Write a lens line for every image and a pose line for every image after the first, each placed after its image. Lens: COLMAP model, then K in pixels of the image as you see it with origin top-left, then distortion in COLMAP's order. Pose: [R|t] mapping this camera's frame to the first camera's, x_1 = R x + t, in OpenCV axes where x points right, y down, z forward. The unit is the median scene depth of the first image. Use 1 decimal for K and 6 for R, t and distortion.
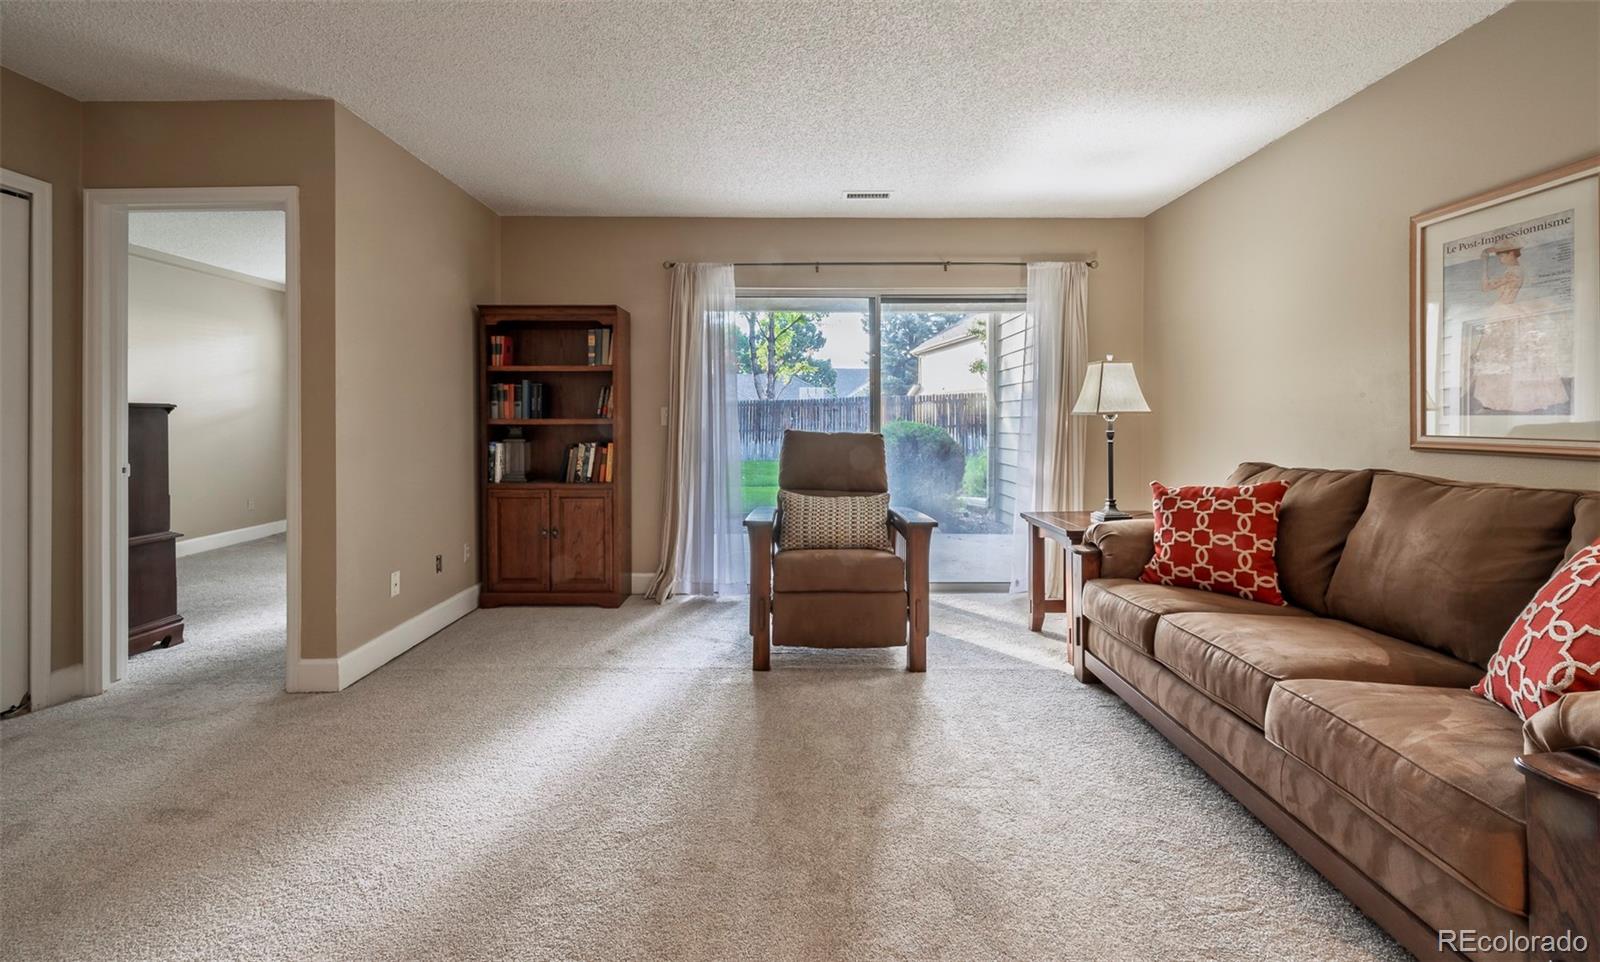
lens RADIAL K [[618.9, 0, 799.7], [0, 618.9, 420.1], [0, 0, 1]] dist [0.000071, 0.000081]
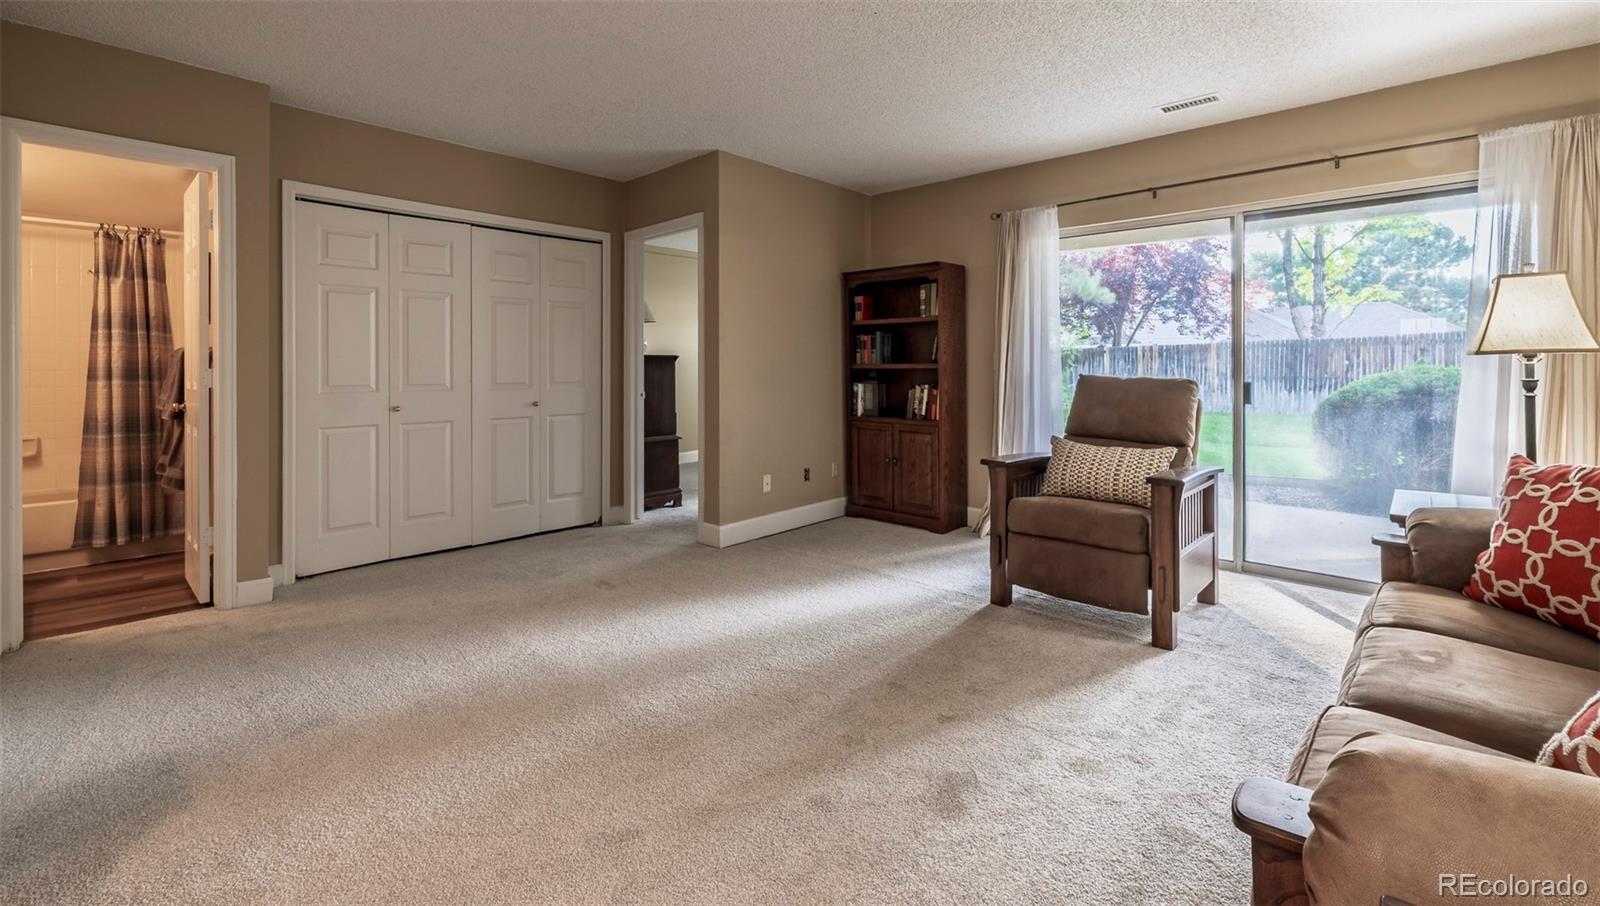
lens RADIAL K [[640.5, 0, 842.9], [0, 640.5, 363.9], [0, 0, 1]] dist [0.000175, 0.000046]
pose [[0.770940, -0.003336, -0.636899, 0.299361], [0.002316, 0.999994, -0.002434, 0.001075], [0.636903, 0.000402, 0.770944, 0.002656]]
